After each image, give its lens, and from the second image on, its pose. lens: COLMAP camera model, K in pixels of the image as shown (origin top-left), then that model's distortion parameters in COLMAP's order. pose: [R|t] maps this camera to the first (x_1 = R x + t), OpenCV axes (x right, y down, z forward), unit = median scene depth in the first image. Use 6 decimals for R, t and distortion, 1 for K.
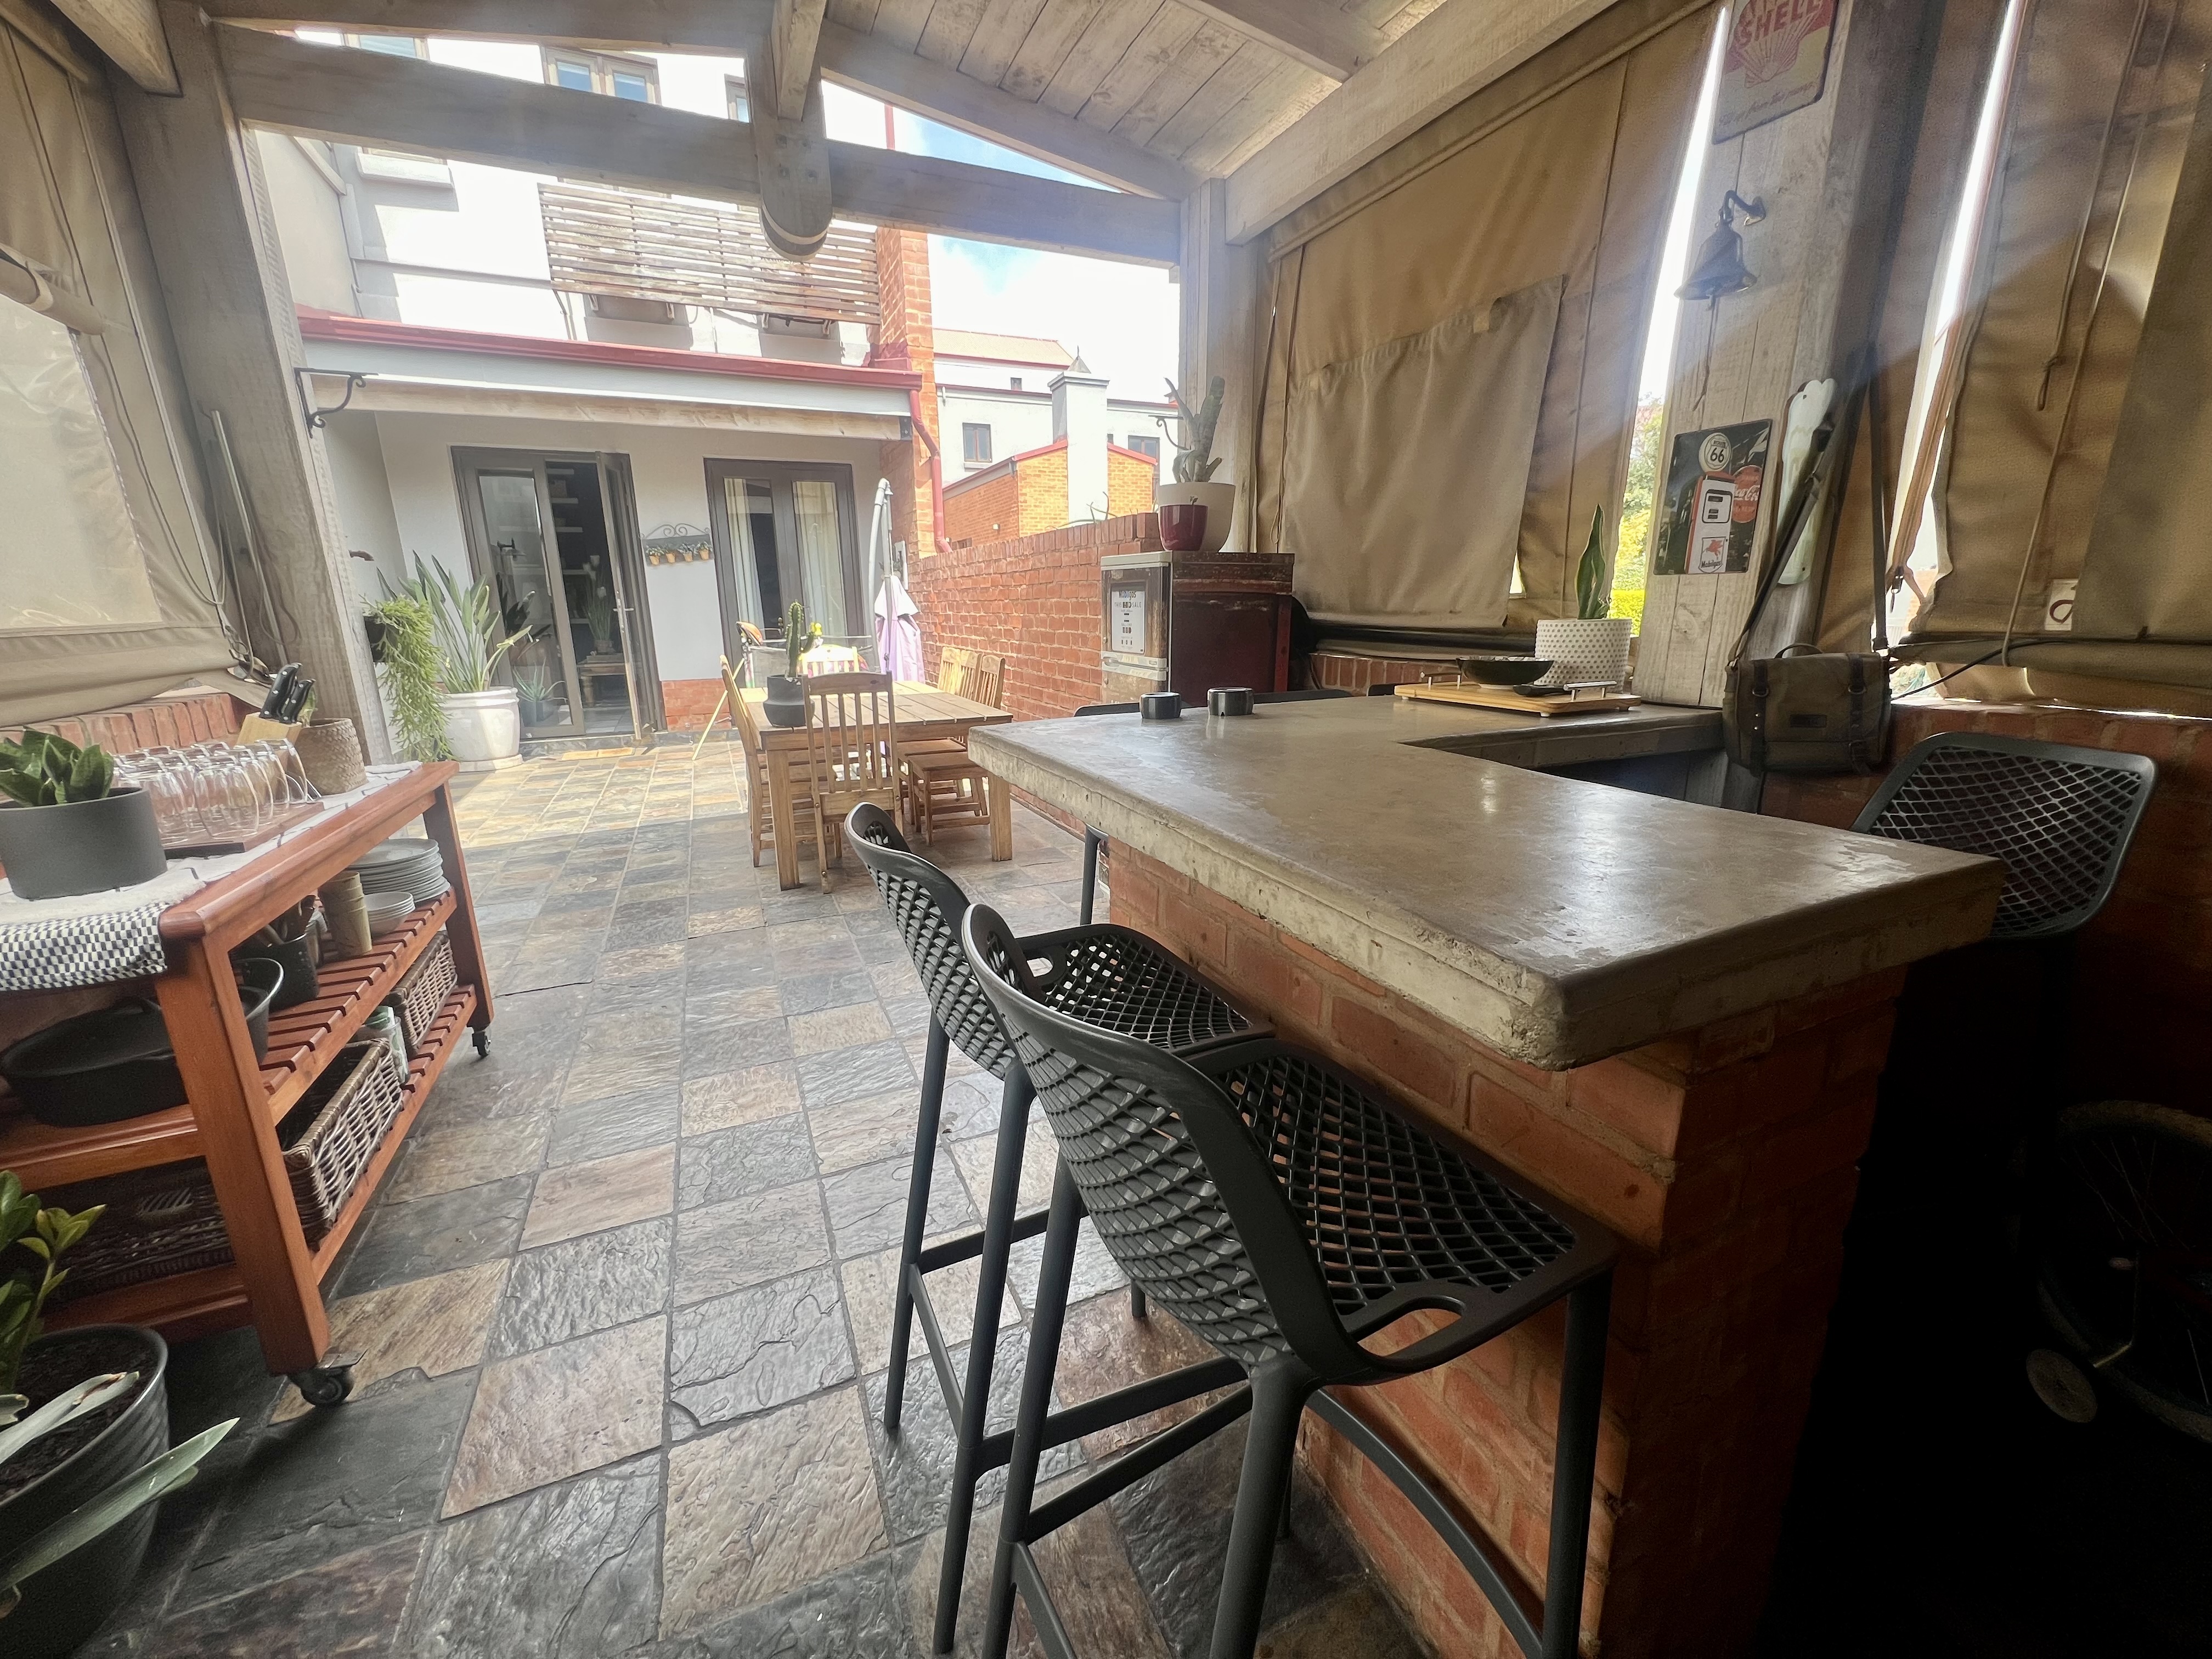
lens RADIAL K [[885.7, 0, 1104.9], [0, 885.7, 833.6], [0, 0, 1]] dist [-0.003329, -0.000413]
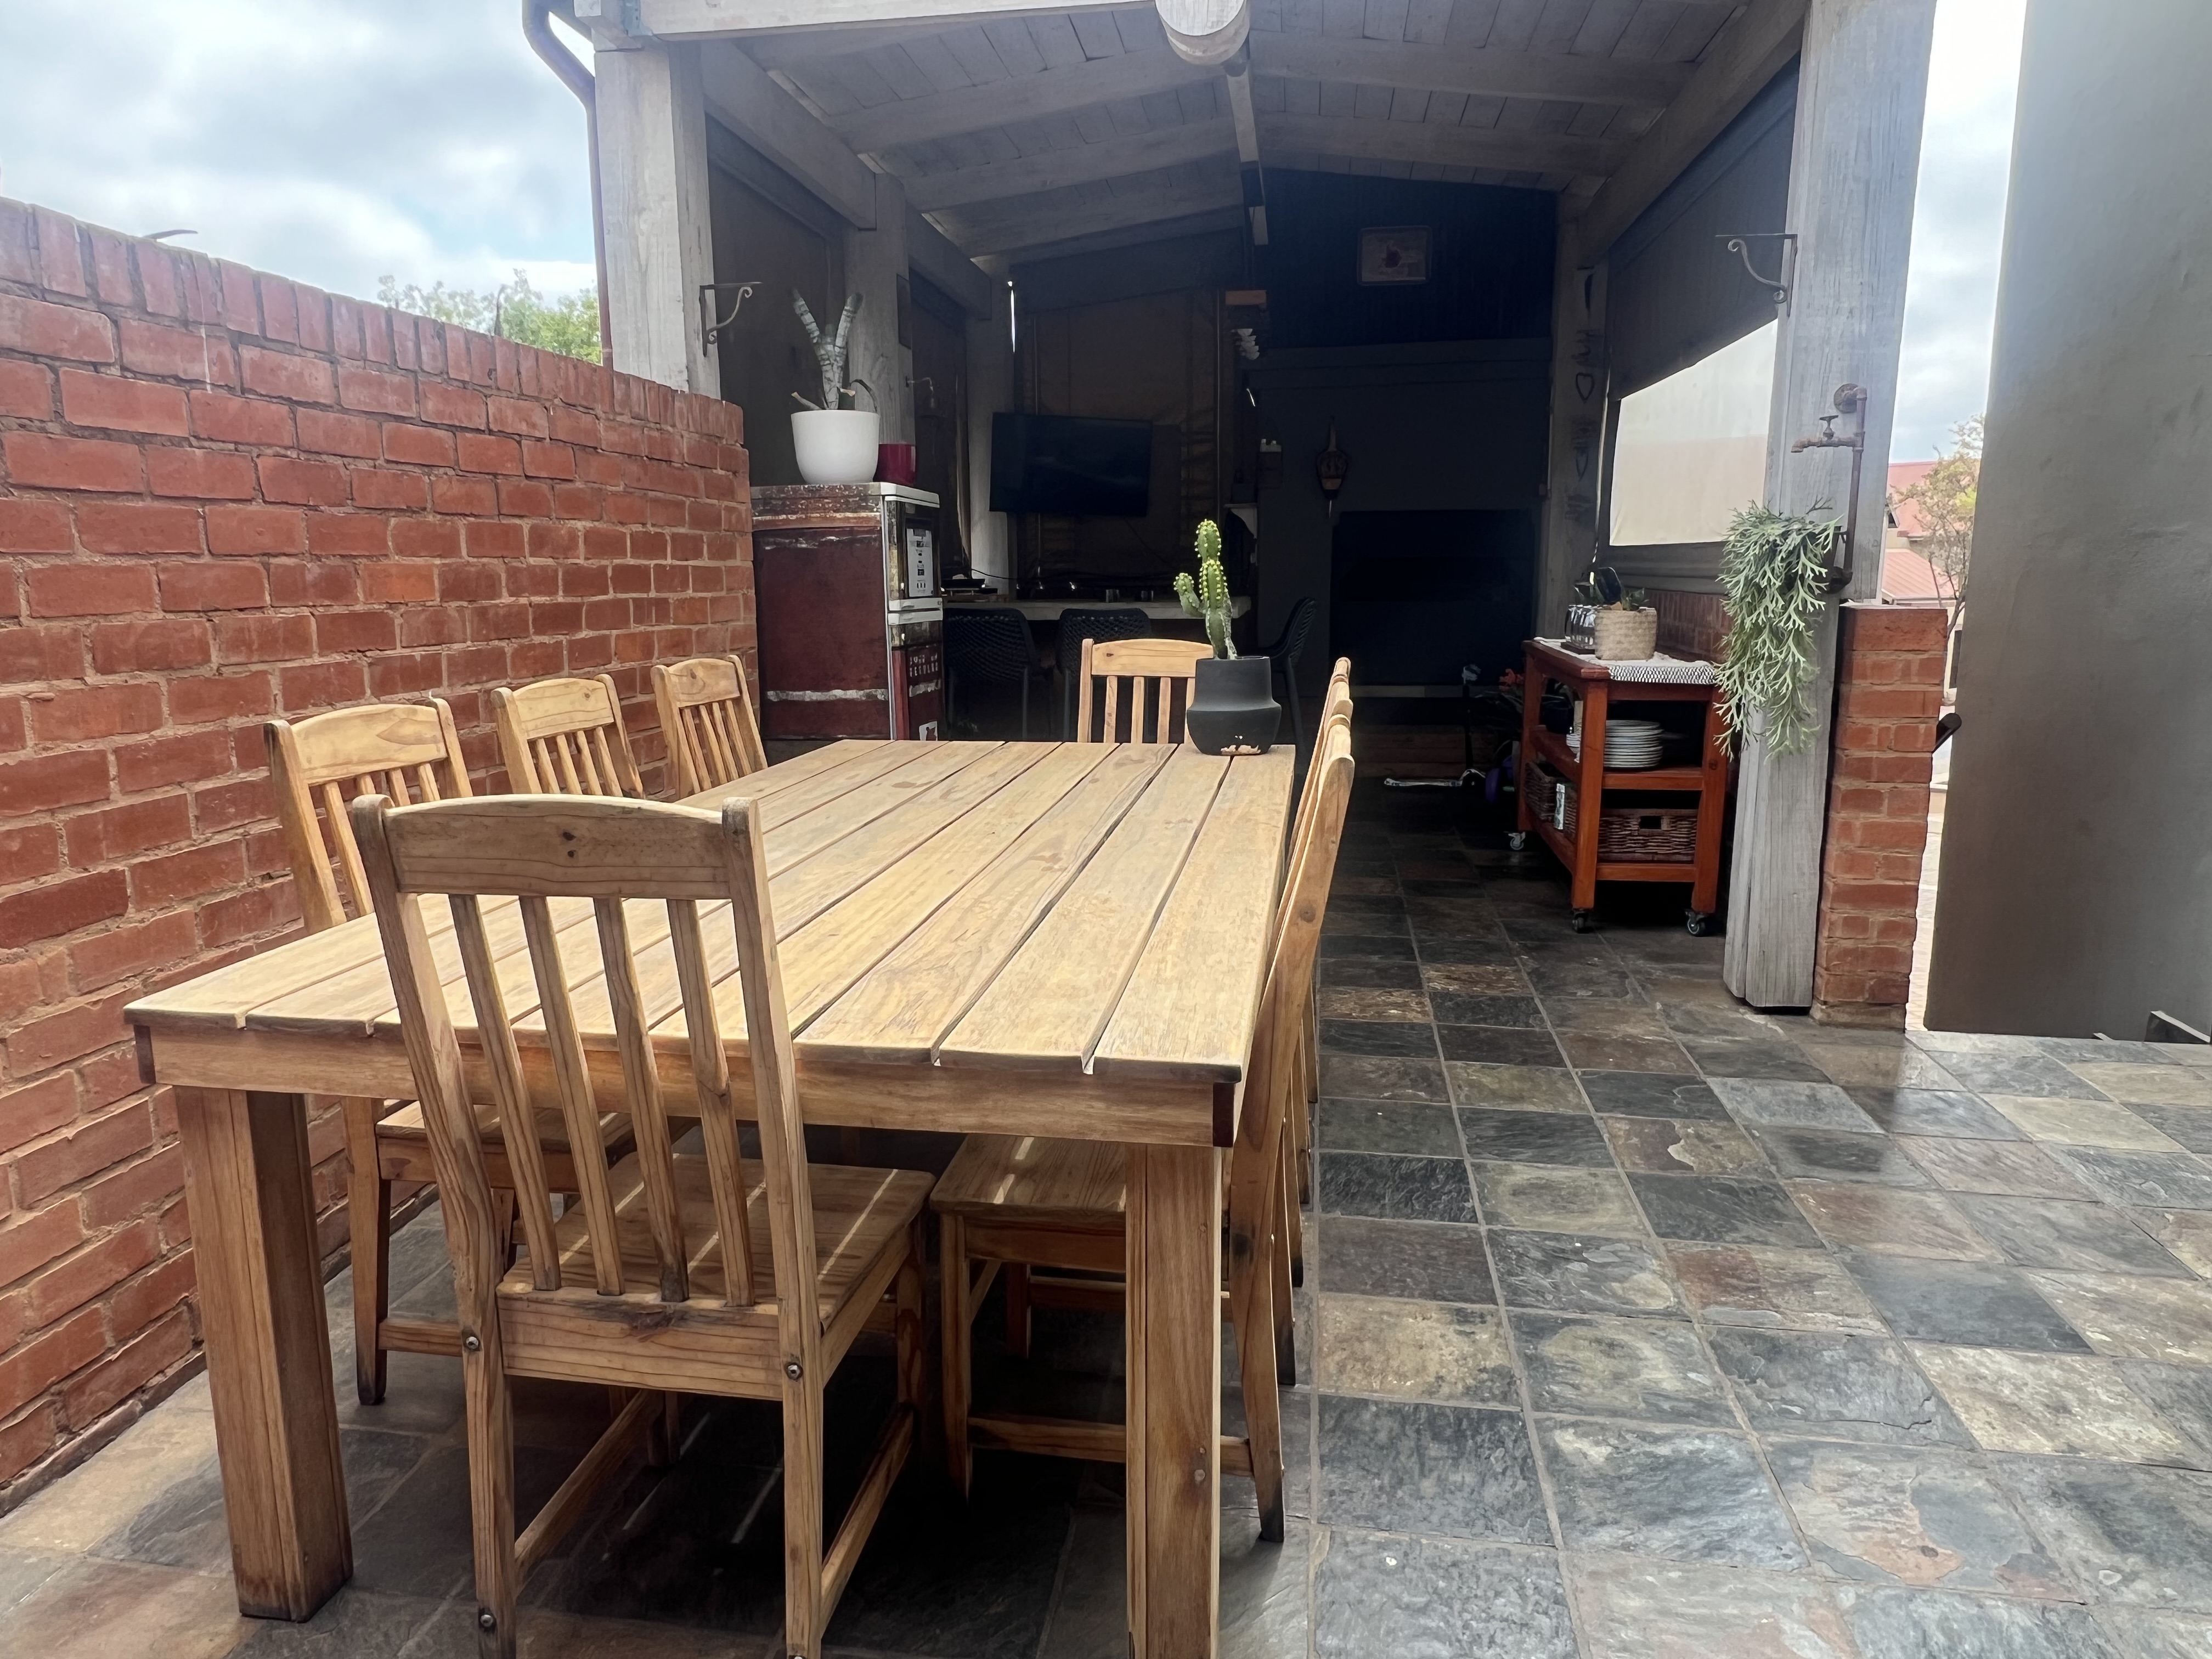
lens RADIAL K [[1409.1, 0, 1100.3], [0, 1409.1, 829.1], [0, 0, 1]] dist [0.002032, 0.000042]
pose [[-0.842350, -0.081767, 0.532692, -0.709551], [0.152514, 0.911851, 0.381138, -0.396527], [-0.516901, 0.402295, -0.755627, 1.628495]]
